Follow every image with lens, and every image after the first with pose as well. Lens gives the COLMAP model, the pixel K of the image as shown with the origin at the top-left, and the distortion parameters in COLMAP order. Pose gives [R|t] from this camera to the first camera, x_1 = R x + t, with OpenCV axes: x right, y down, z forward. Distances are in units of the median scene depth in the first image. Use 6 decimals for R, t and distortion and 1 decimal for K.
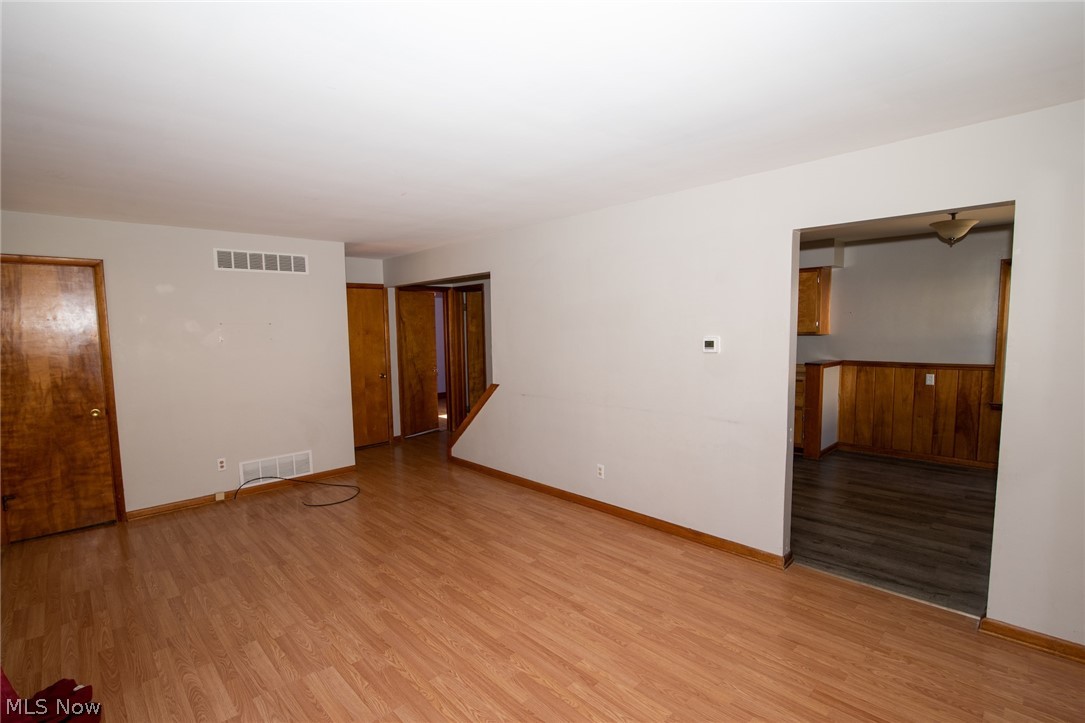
lens RADIAL K [[502.6, 0, 542.6], [0, 502.6, 368.9], [0, 0, 1]] dist [-0.015519, 0.000216]
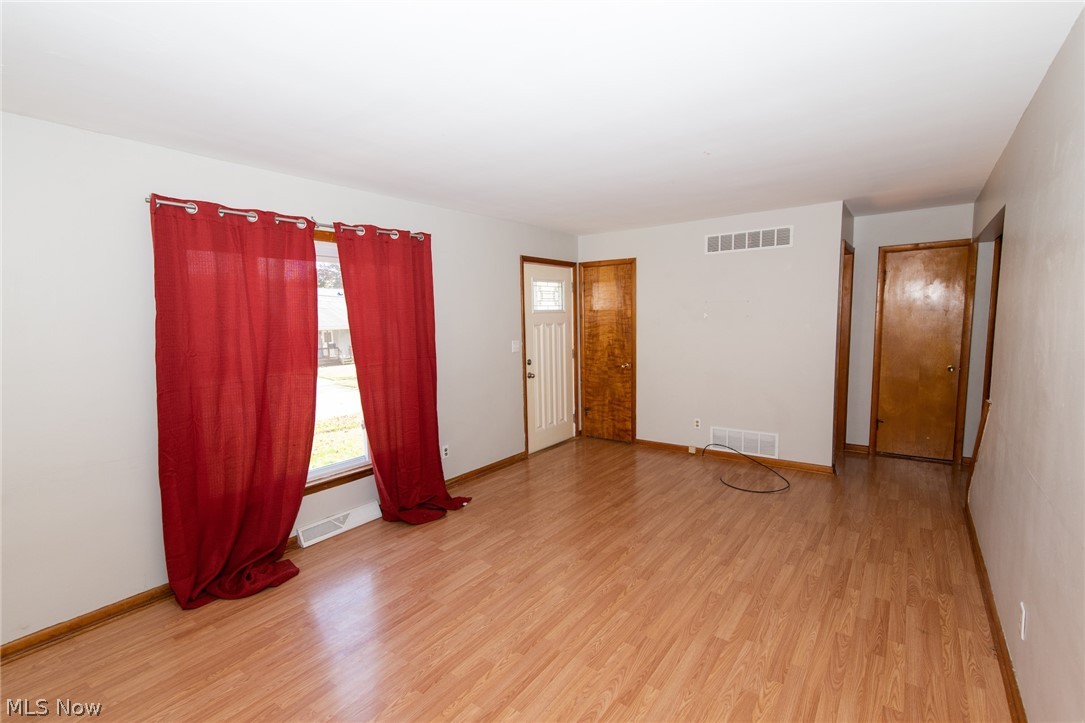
lens RADIAL K [[503.1, 0, 542.5], [0, 503.1, 361.5], [0, 0, 1]] dist [0.018850, -0.000030]
pose [[0.169997, 0.106897, -0.979630, 0.503501], [-0.064273, 0.993185, 0.097223, -0.050282], [0.983346, 0.046436, 0.175709, 0.507227]]
